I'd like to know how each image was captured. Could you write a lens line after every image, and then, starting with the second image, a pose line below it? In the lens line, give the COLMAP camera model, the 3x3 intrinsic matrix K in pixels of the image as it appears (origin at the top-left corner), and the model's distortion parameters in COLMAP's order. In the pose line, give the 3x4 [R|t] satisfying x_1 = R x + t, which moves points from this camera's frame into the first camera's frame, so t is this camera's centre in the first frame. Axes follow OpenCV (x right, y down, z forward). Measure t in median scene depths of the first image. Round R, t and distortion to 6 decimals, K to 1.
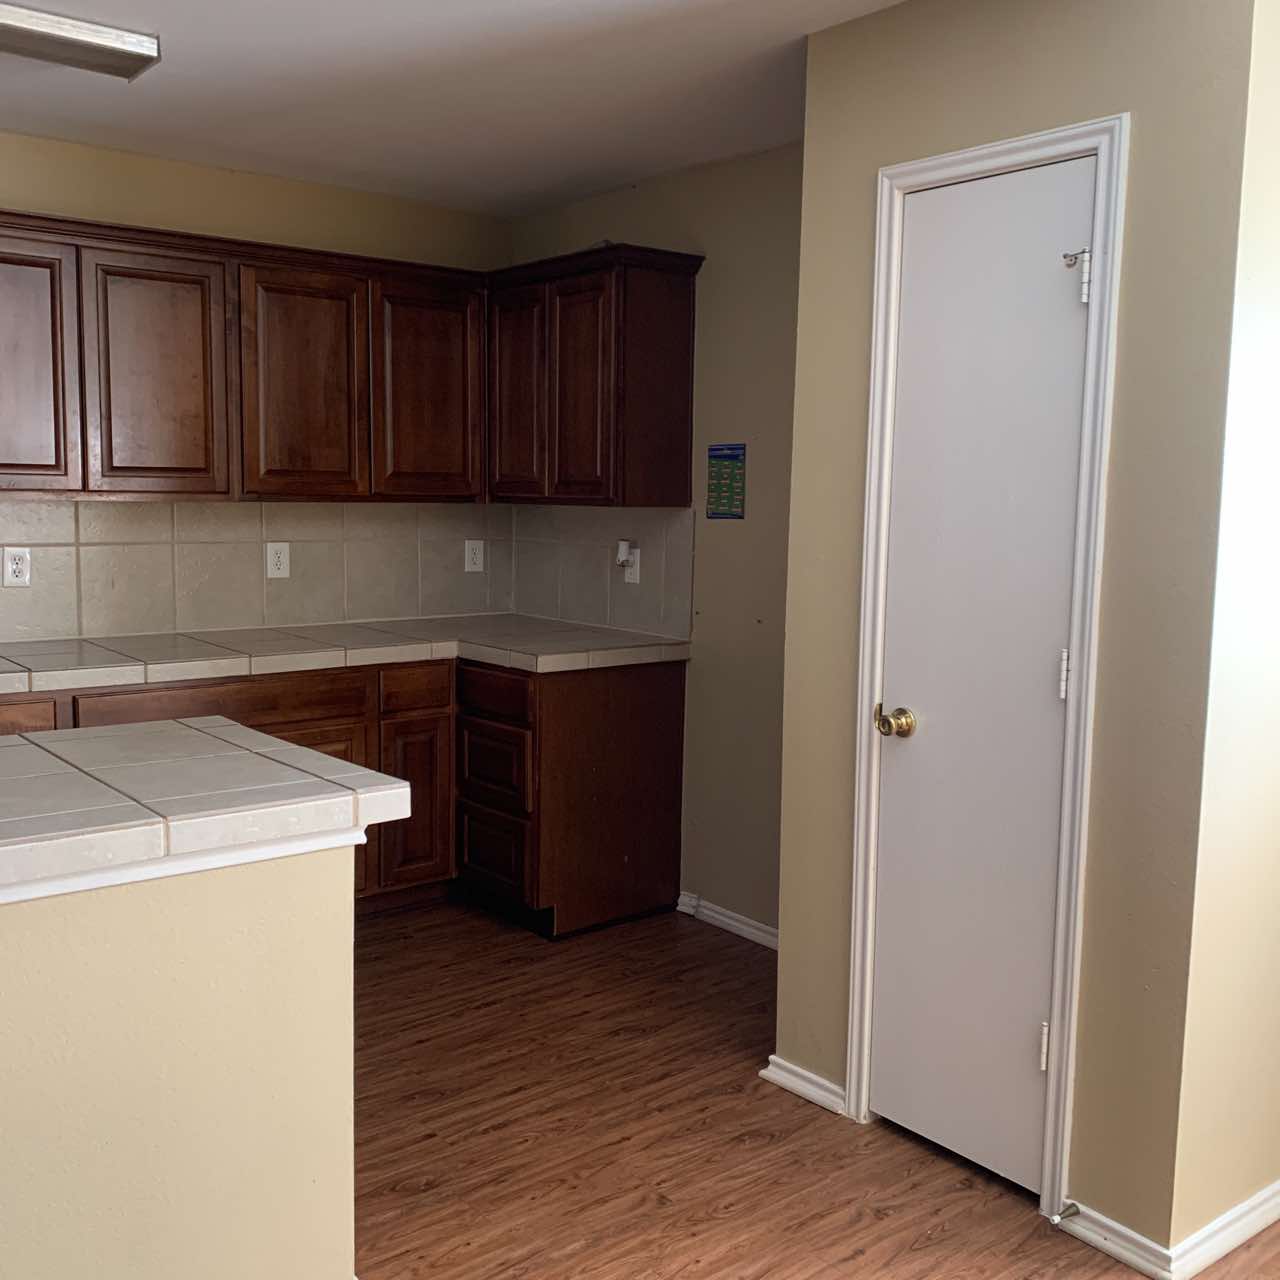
lens RADIAL K [[1326.8, 0, 633.8], [0, 1326.8, 635.2], [0, 0, 1]] dist [0.124089, -0.262695]
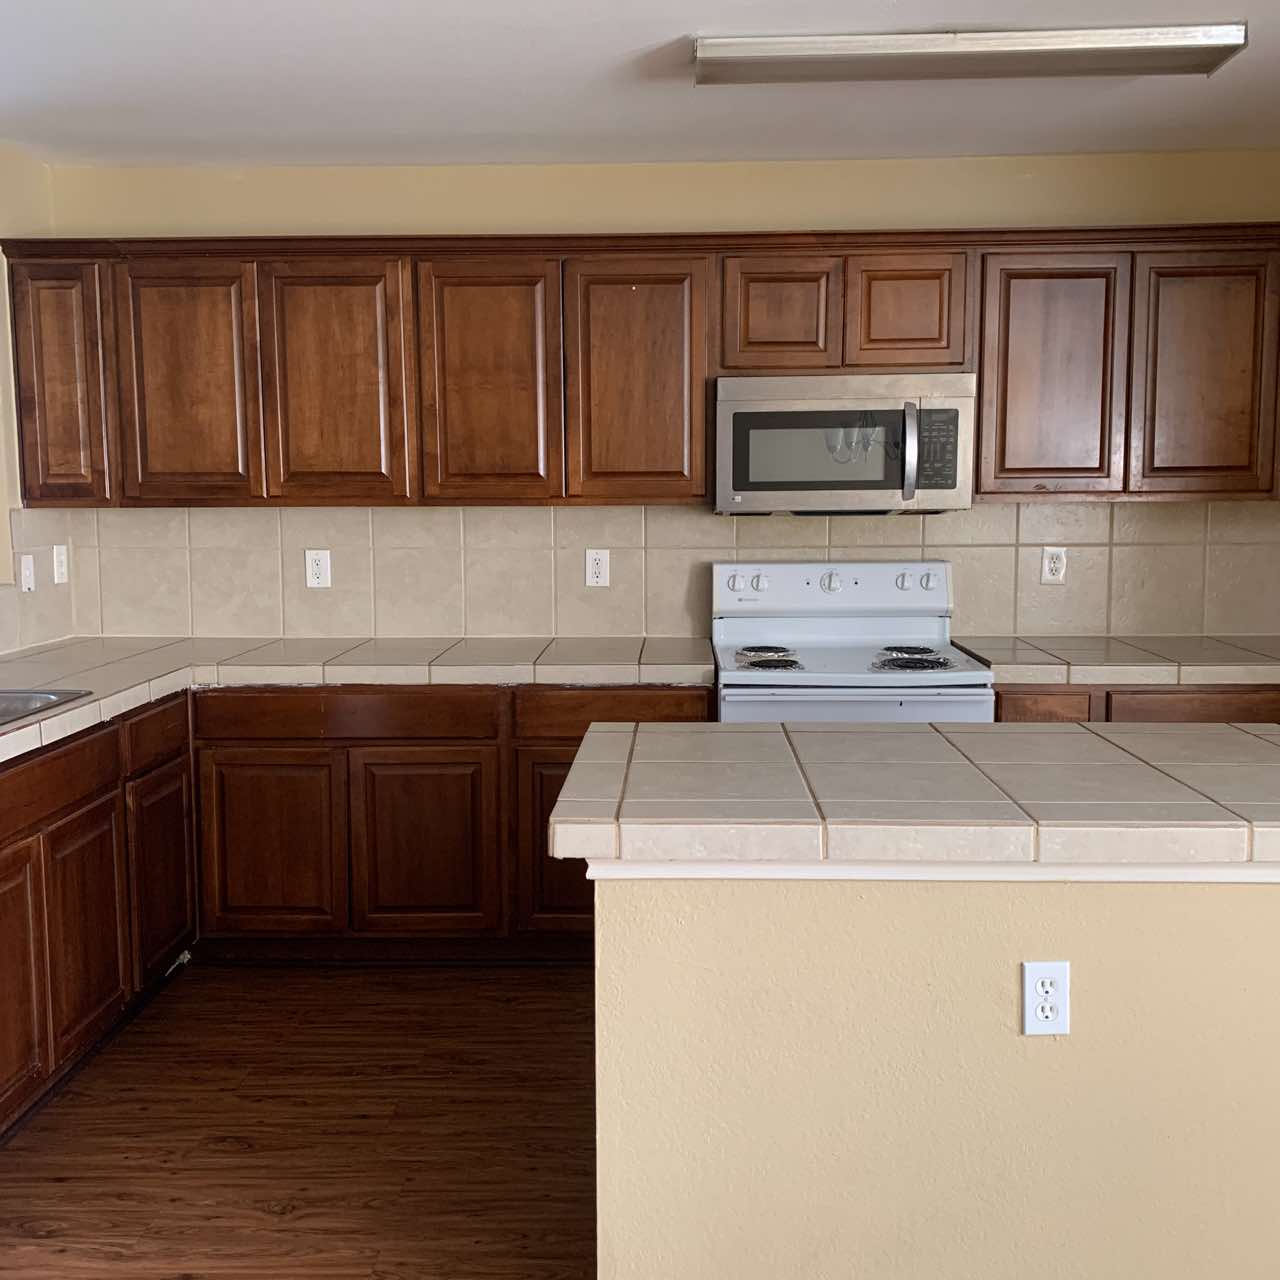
lens RADIAL K [[1326.8, 0, 633.8], [0, 1326.8, 635.2], [0, 0, 1]] dist [0.124089, -0.262695]
pose [[0.759479, 0.052732, -0.648391, 0.367551], [-0.052788, 0.998418, 0.019367, -0.027715], [0.648386, 0.019518, 0.761061, 0.299279]]
